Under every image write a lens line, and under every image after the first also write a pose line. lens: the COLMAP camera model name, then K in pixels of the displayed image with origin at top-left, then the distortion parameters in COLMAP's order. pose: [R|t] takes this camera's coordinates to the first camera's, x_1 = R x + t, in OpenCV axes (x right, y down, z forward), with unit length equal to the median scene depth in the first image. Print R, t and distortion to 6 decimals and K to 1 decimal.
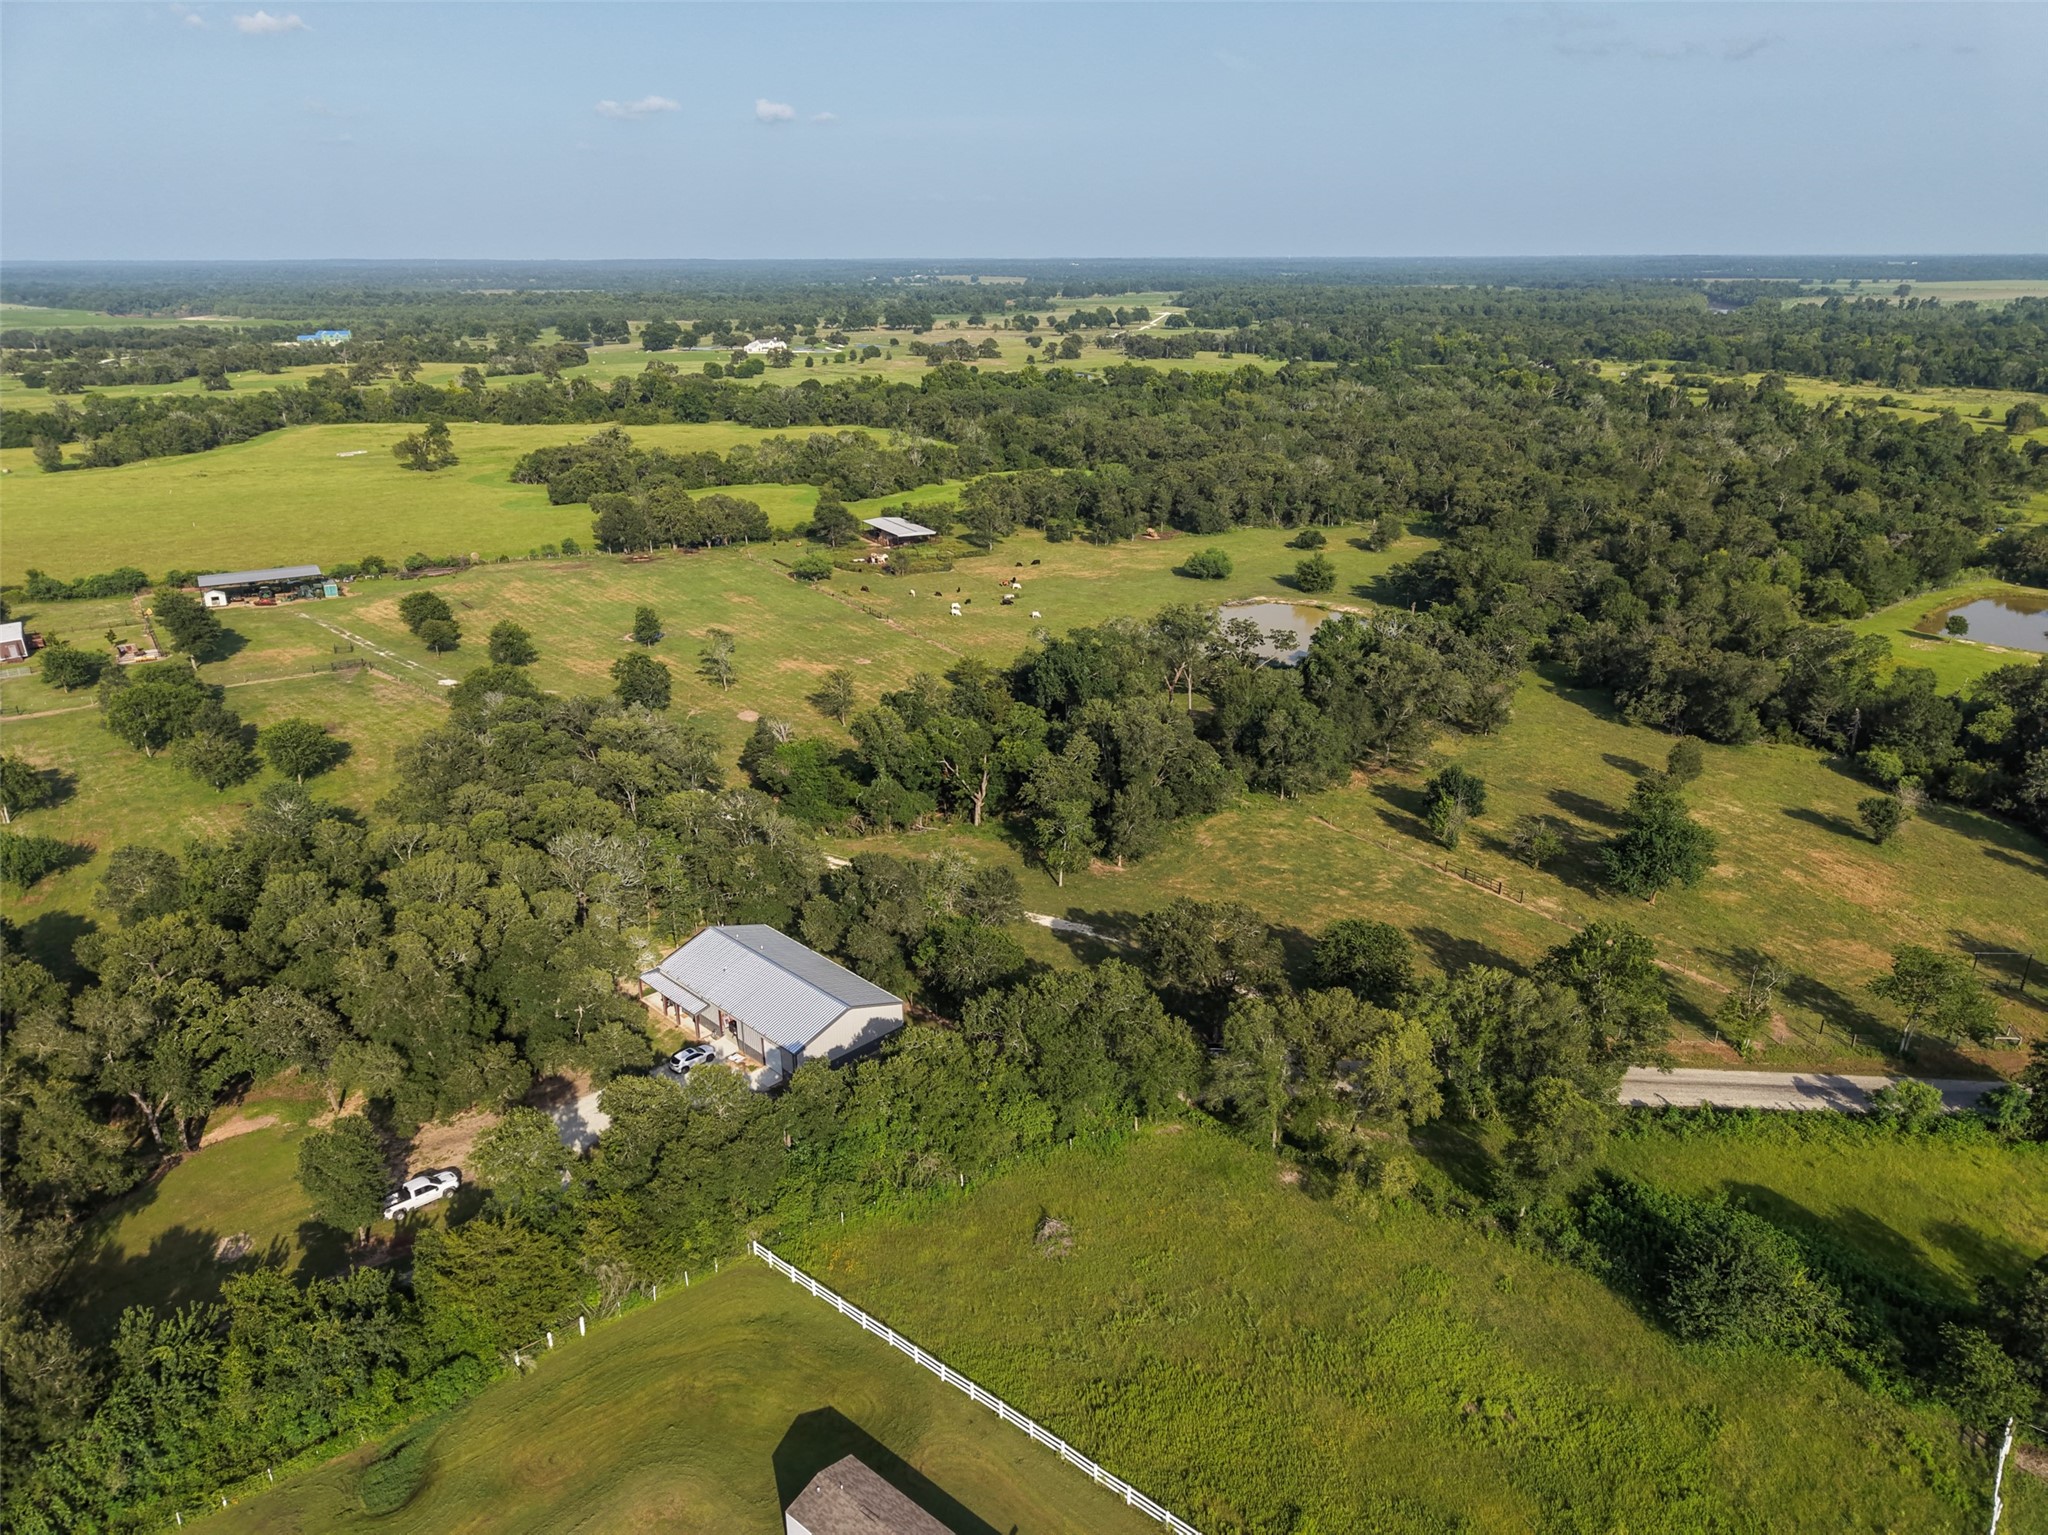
lens RADIAL K [[1369.6, 0, 1024.0], [0, 1369.6, 767.5], [0, 0, 1]] dist [0.016284, -0.016324]
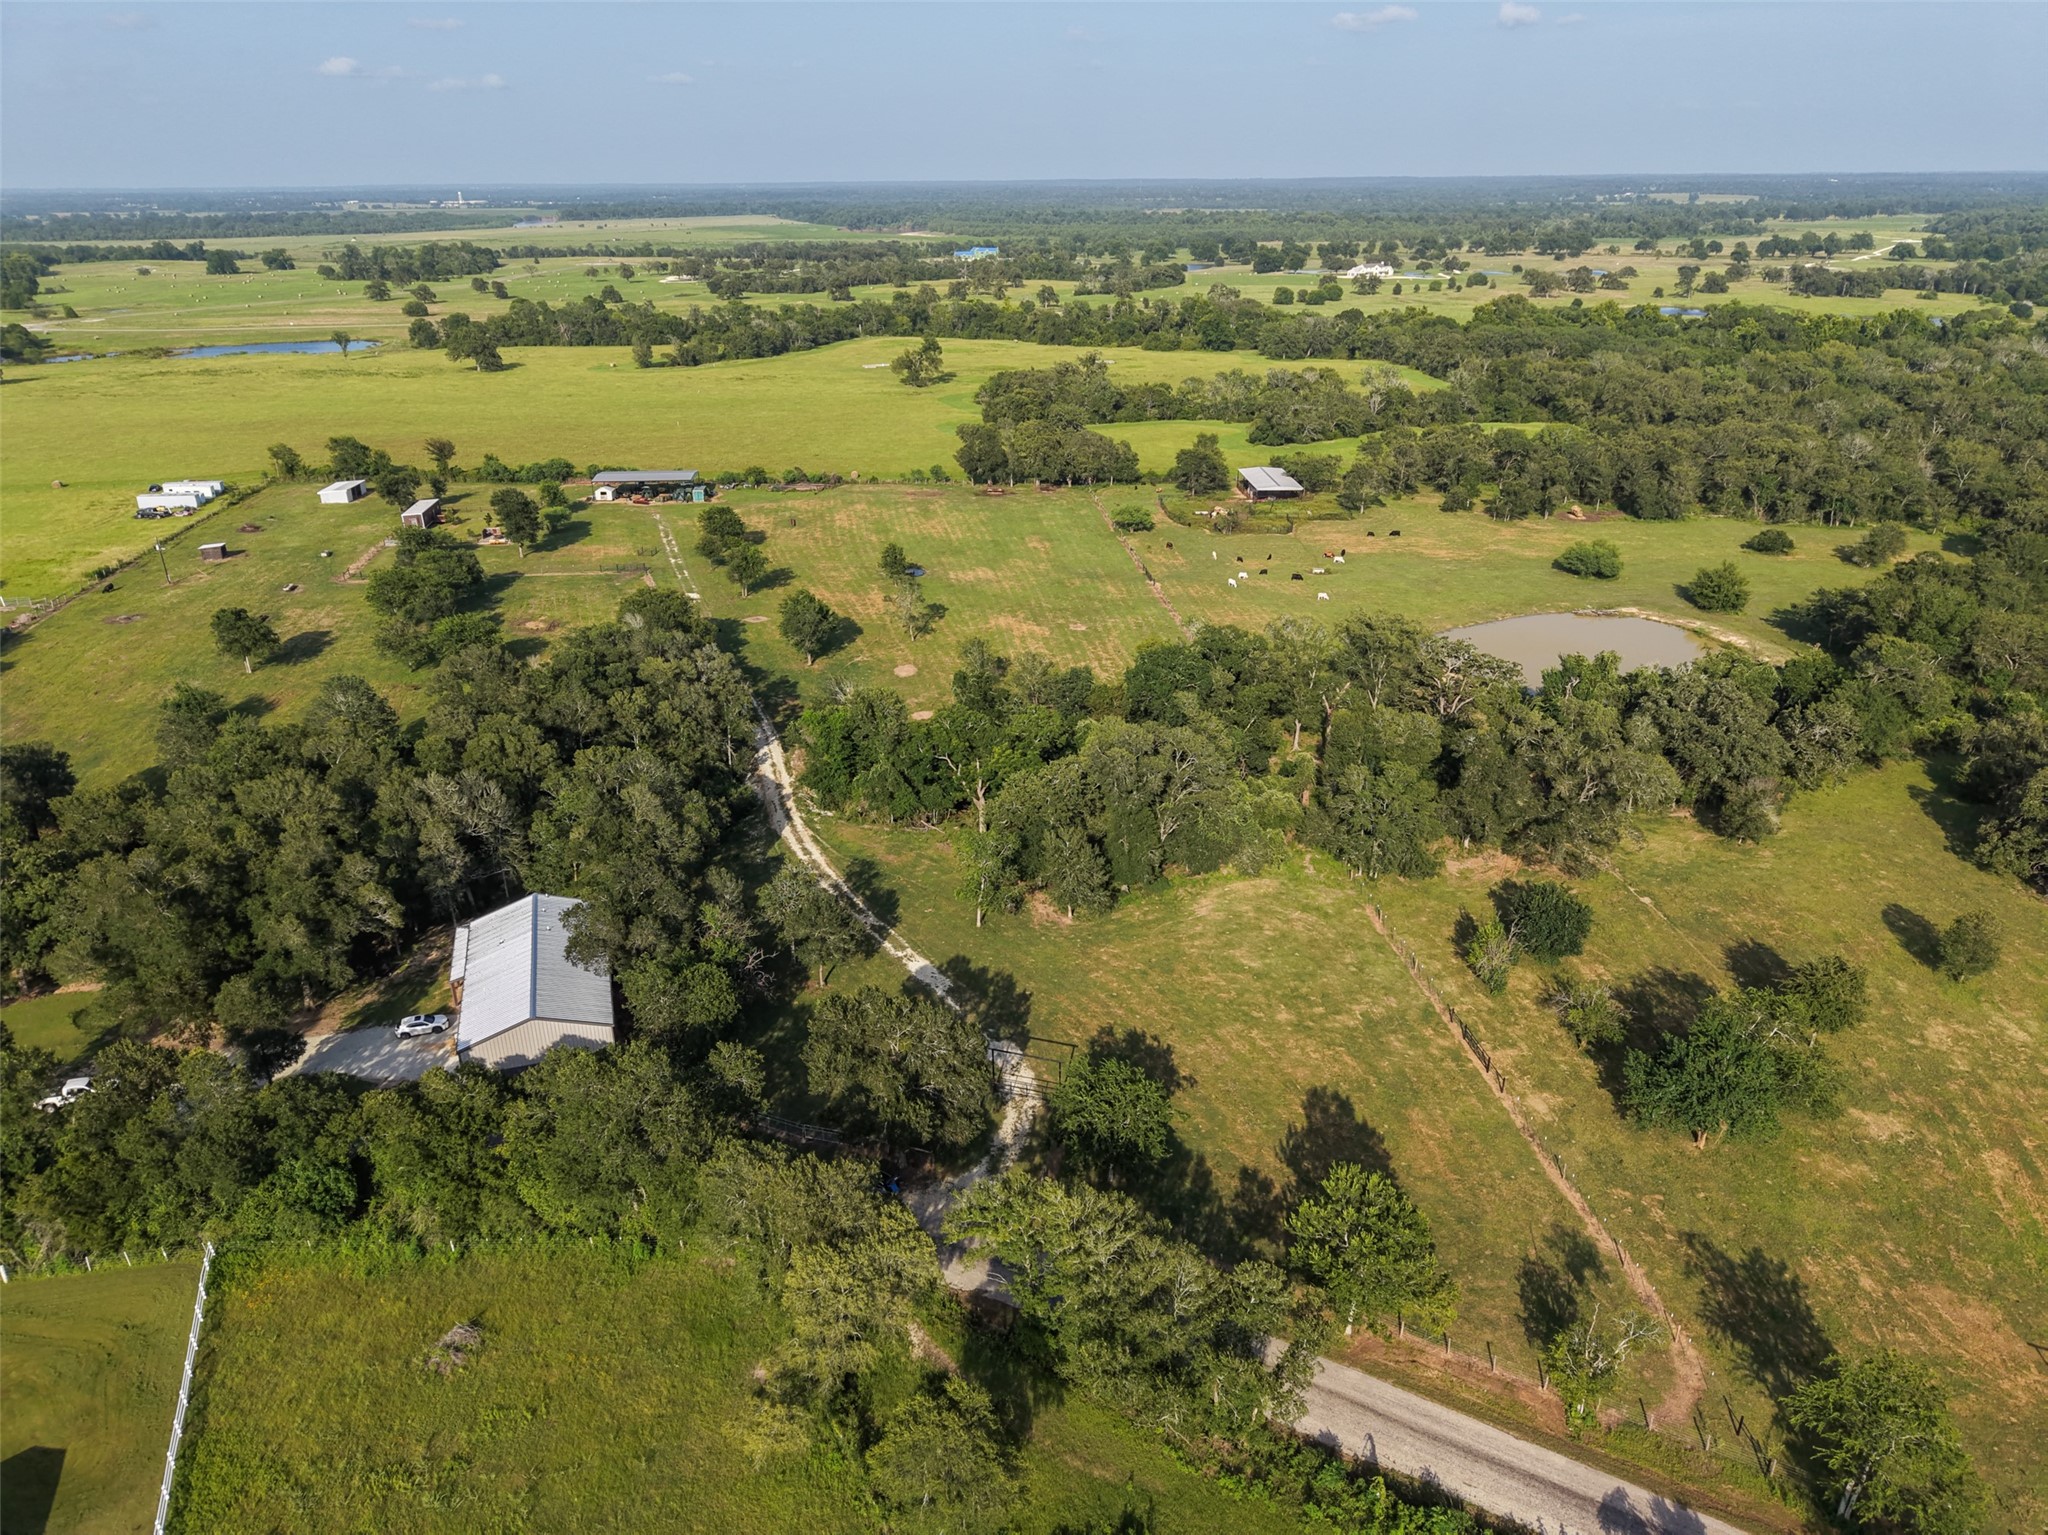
lens RADIAL K [[1369.6, 0, 1024.0], [0, 1369.6, 767.5], [0, 0, 1]] dist [0.016284, -0.016324]
pose [[0.891537, 0.175301, -0.417650, 0.218205], [-0.153495, 0.984440, 0.085544, -0.049834], [0.426147, -0.012159, 0.904572, 0.127765]]
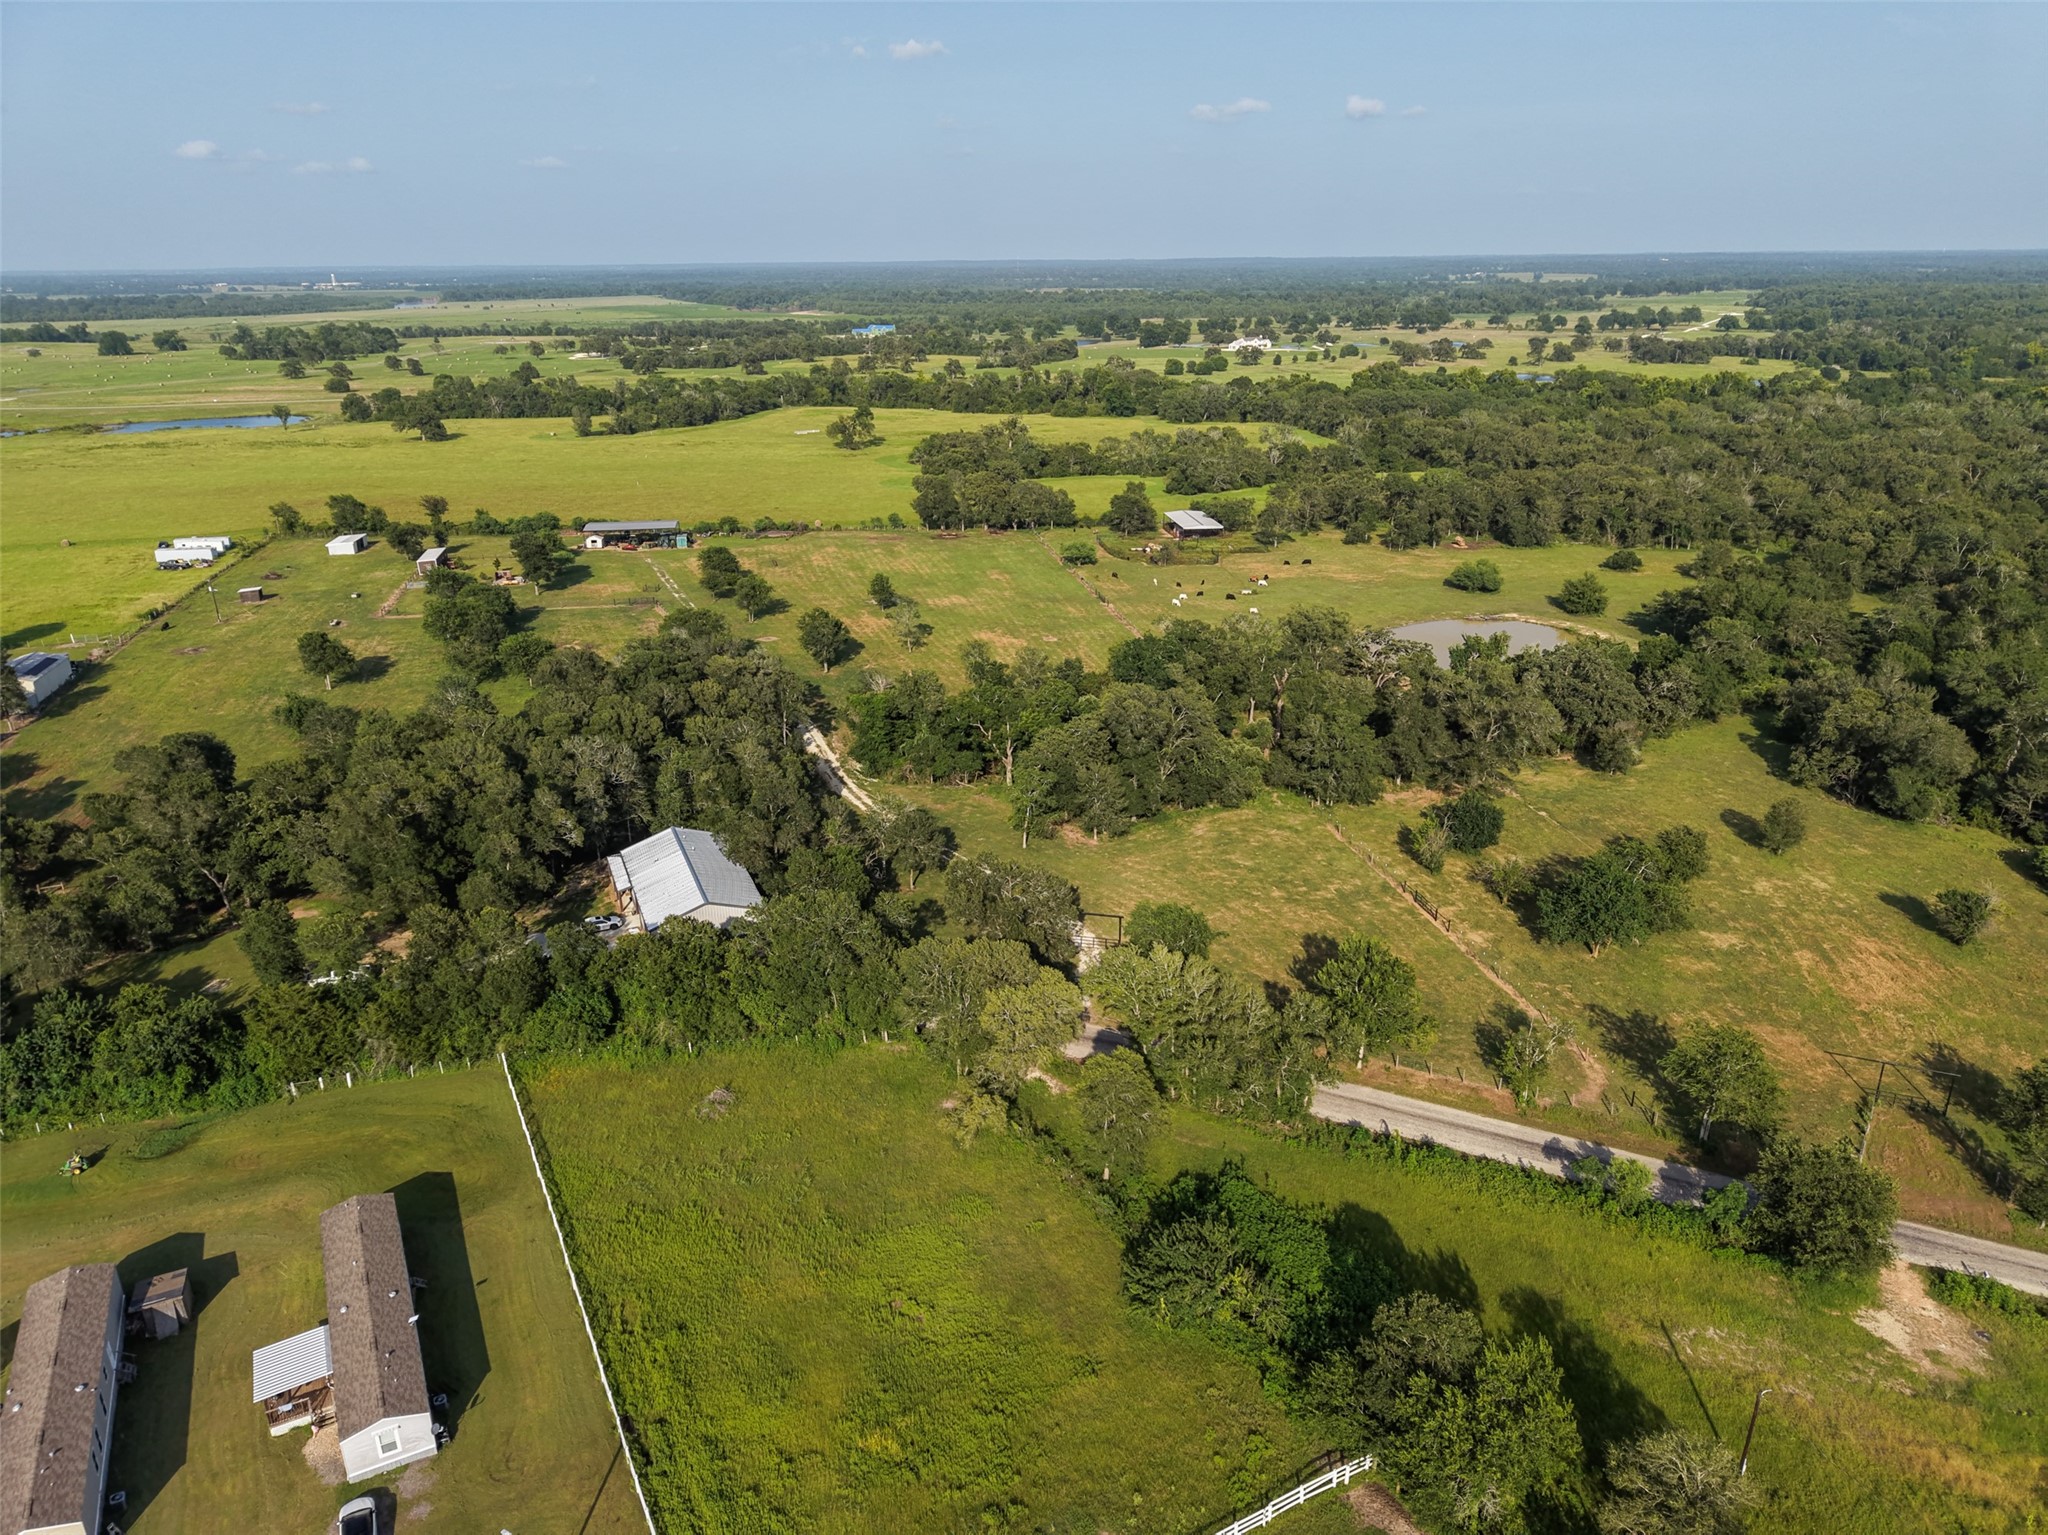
lens RADIAL K [[1371.7, 0, 1024.2], [0, 1371.7, 758.1], [0, 0, 1]] dist [0.020070, -0.019076]
pose [[0.926589, 0.123063, -0.355370, 0.220459], [-0.125004, 0.992000, 0.017592, -0.001010], [0.354692, 0.028122, 0.934560, -0.003743]]
